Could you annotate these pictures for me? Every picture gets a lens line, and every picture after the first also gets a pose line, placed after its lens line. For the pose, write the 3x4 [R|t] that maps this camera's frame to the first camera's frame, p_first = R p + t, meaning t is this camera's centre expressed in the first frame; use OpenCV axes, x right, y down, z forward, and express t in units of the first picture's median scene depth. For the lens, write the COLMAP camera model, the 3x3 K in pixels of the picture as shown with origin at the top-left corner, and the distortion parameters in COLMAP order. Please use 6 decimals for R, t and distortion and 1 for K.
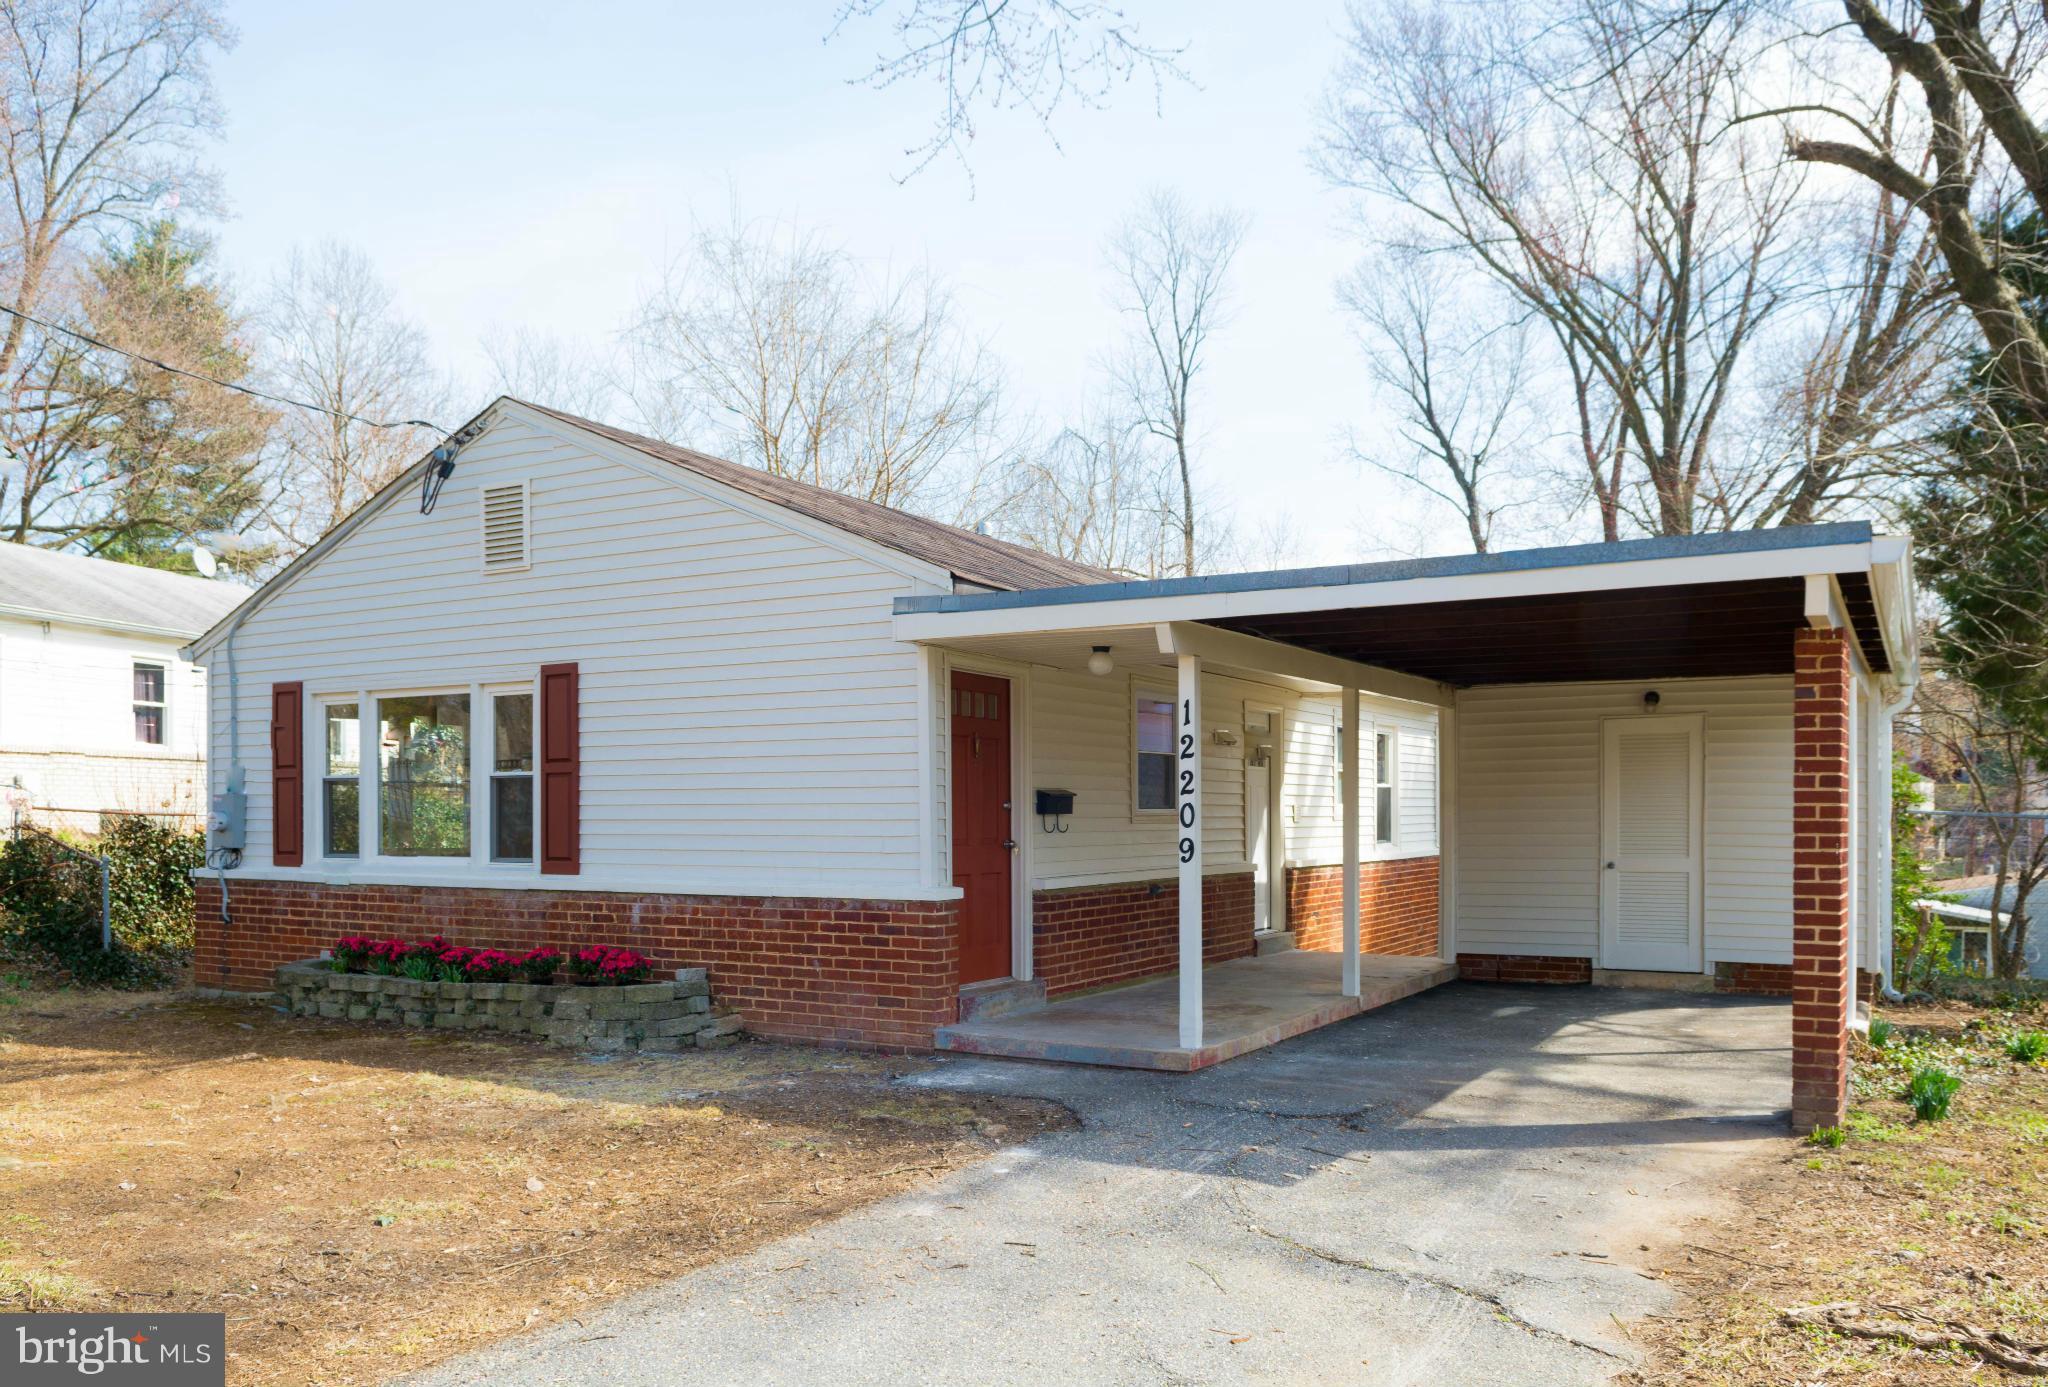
lens RADIAL K [[1558.8, 0, 1019.9], [0, 1558.8, 814.6], [0, 0, 1]] dist [-0.032639, -0.002631]
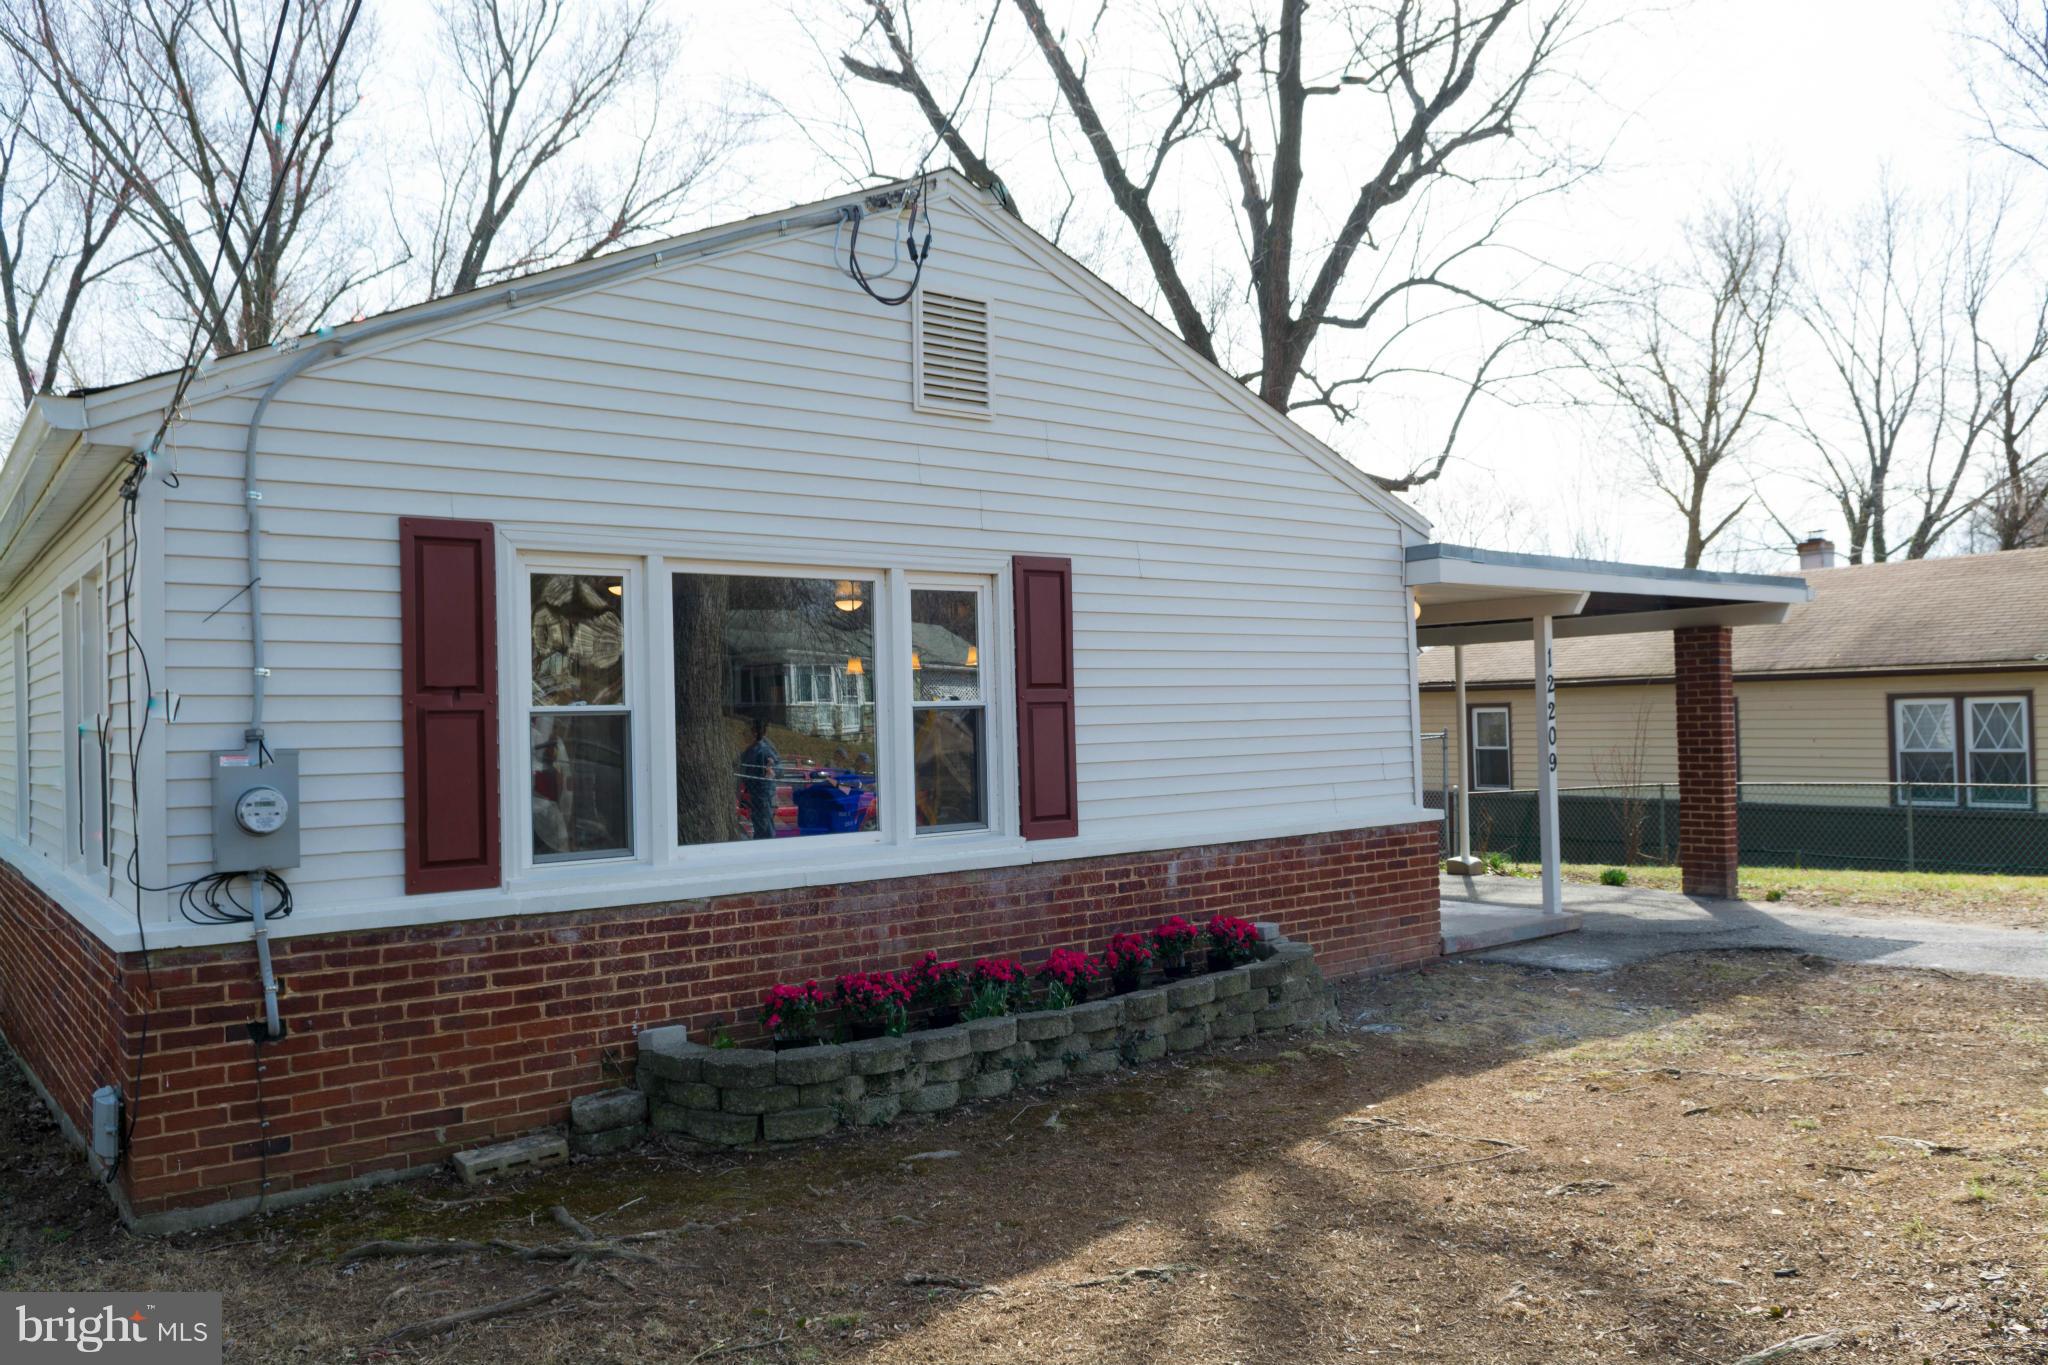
lens RADIAL K [[1512.4, 0, 1024.0], [0, 1512.4, 682.5], [0, 0, 1]] dist [-0.028958, -0.035919]
pose [[0.367302, 0.014482, 0.929989, -0.993975], [0.026091, 0.999325, -0.025866, -0.018262], [-0.929736, 0.033765, 0.366676, 0.758208]]
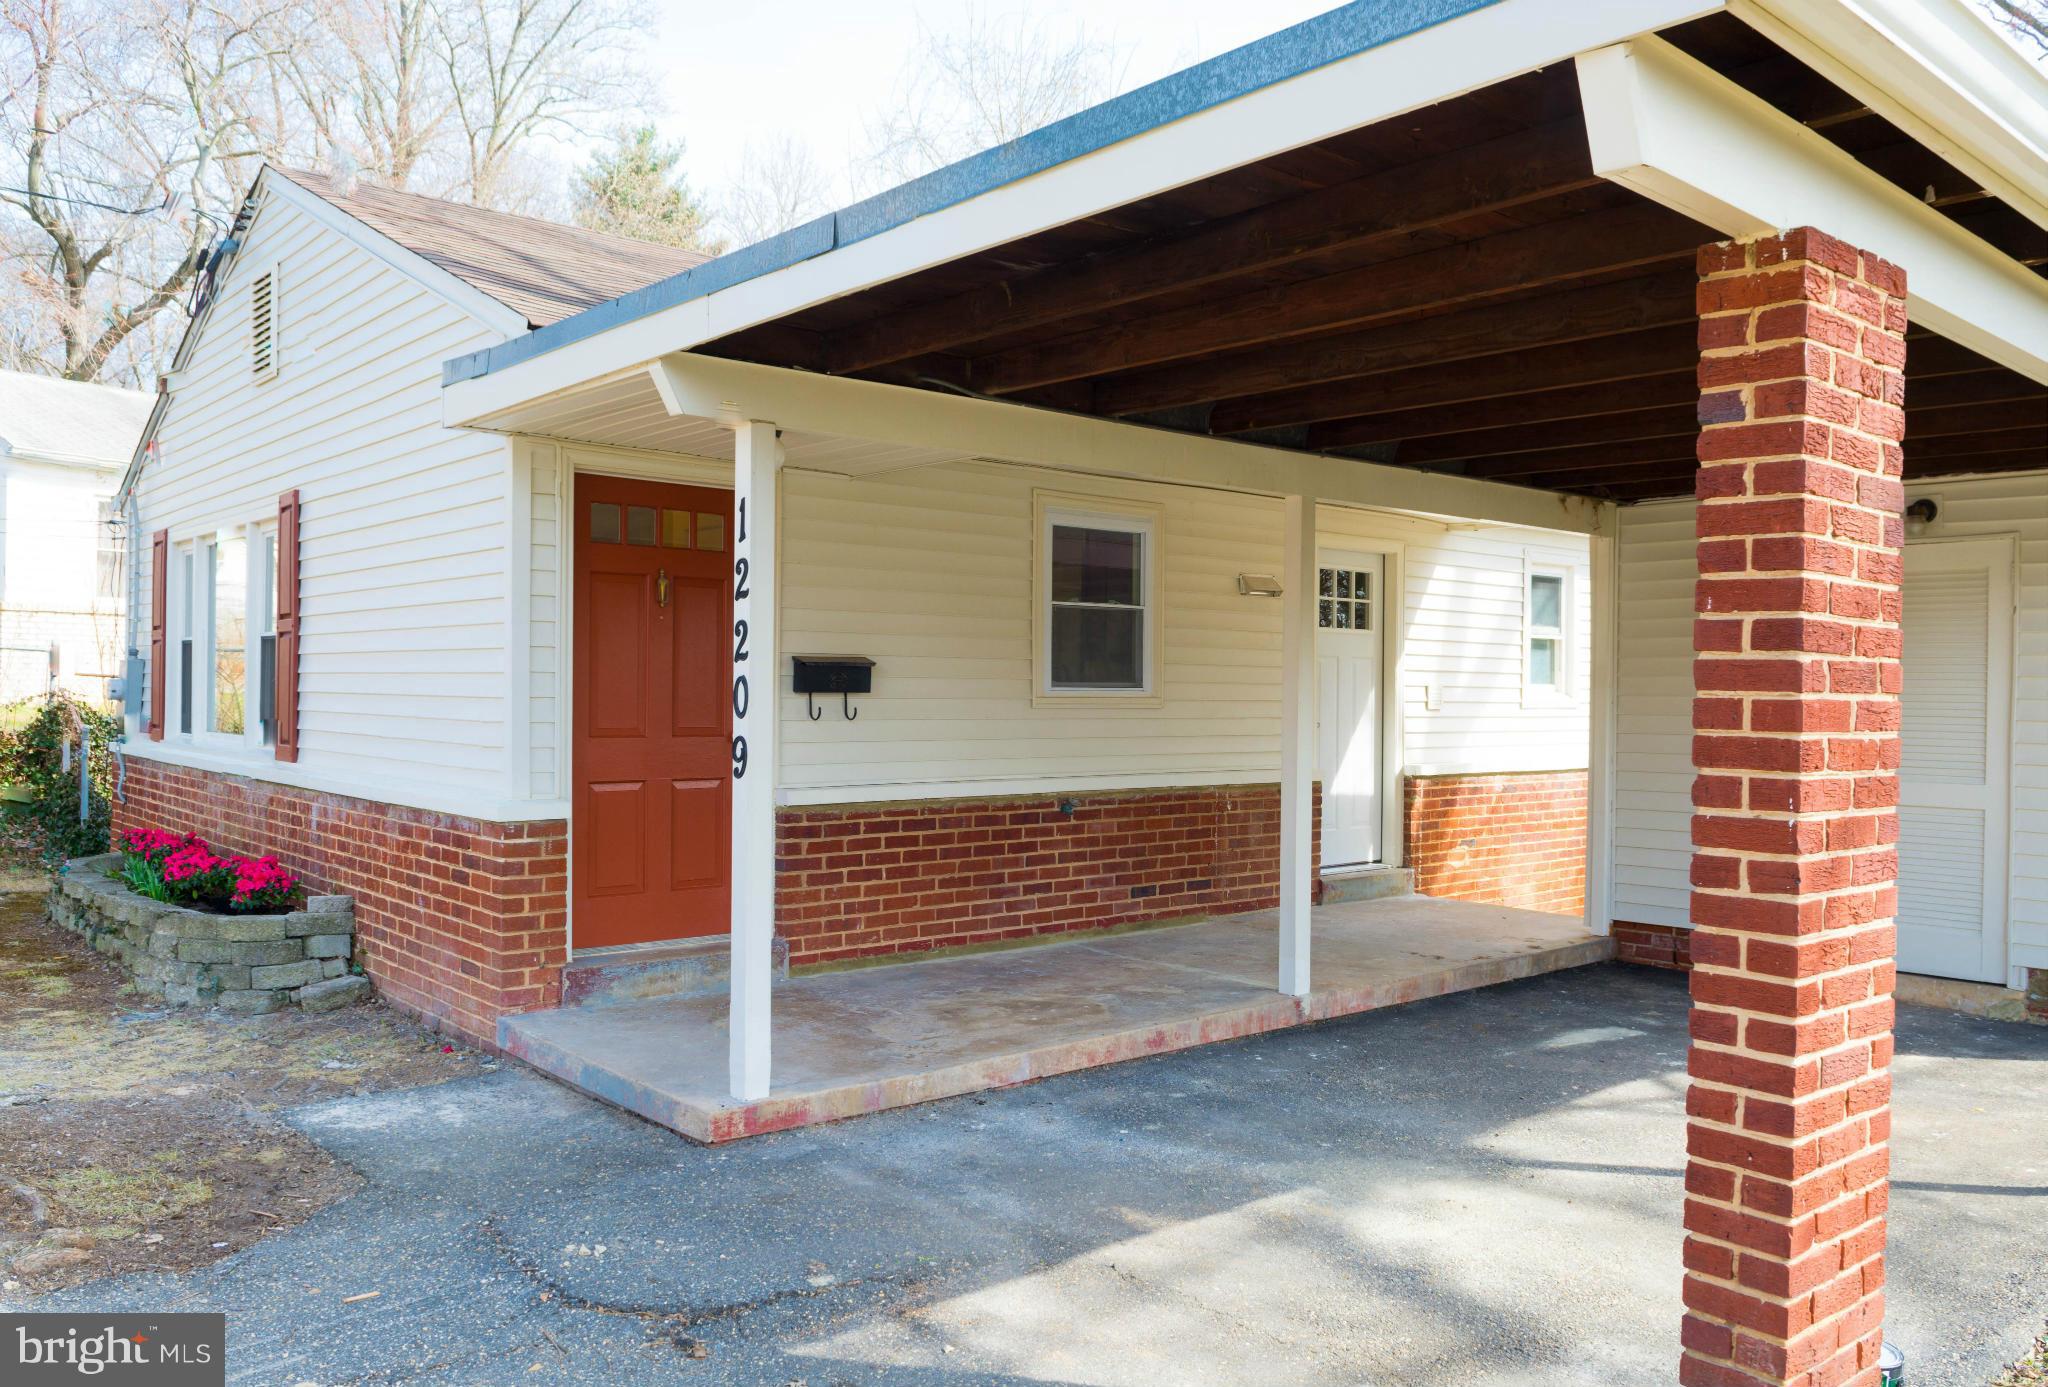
lens RADIAL K [[1572.8, 0, 1024.0], [0, 1572.8, 693.5], [0, 0, 1]] dist [-0.038864, -0.001921]
pose [[0.947538, 0.015068, -0.319289, 0.313009], [-0.014444, 0.999886, 0.004325, -0.003992], [0.319318, 0.000514, 0.947648, 0.382304]]
